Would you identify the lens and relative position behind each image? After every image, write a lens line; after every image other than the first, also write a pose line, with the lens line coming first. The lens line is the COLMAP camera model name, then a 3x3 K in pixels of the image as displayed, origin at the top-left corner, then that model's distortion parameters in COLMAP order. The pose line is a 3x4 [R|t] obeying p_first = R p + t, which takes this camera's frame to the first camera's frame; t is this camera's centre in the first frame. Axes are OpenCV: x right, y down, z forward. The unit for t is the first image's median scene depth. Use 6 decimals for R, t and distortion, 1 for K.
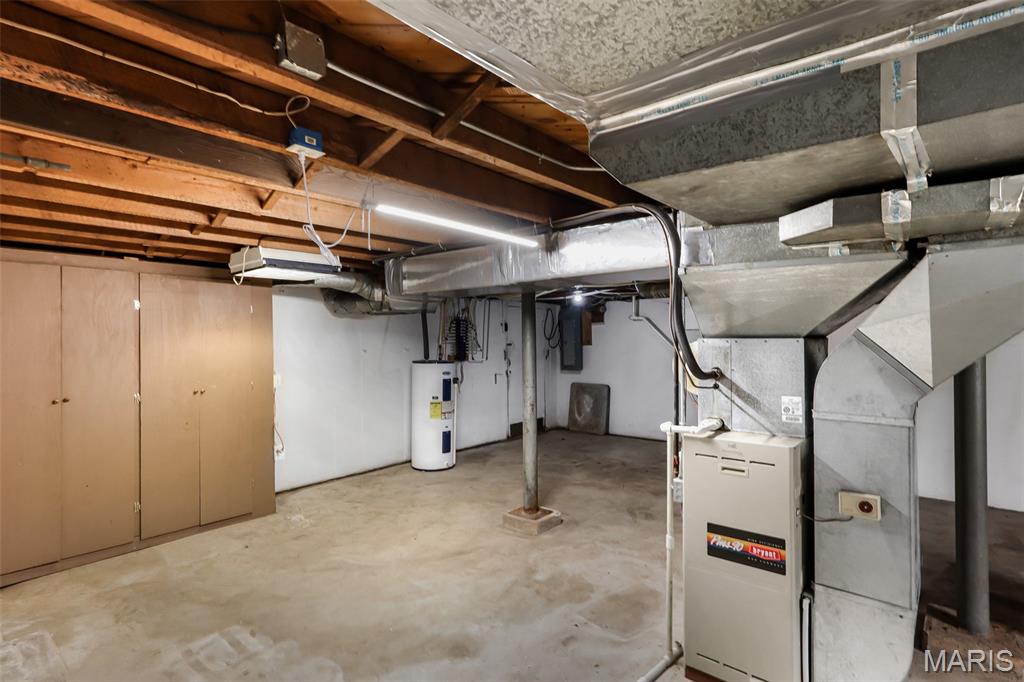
lens RADIAL K [[527.4, 0, 508.5], [0, 527.4, 335.3], [0, 0, 1]] dist [-0.011260, 0.002195]
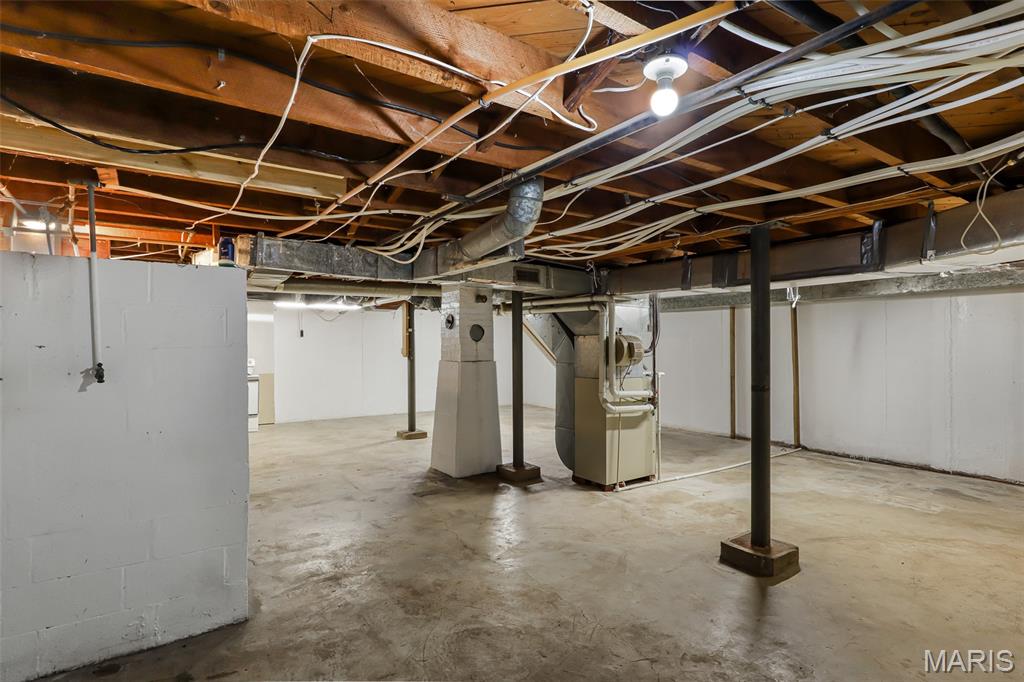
lens RADIAL K [[527.4, 0, 508.5], [0, 527.4, 335.3], [0, 0, 1]] dist [-0.011260, 0.002195]
pose [[-0.971759, 0.015595, 0.235458, 0.310036], [0.009492, 0.999589, -0.027033, 0.050015], [-0.235783, -0.024034, -0.971509, 2.613213]]
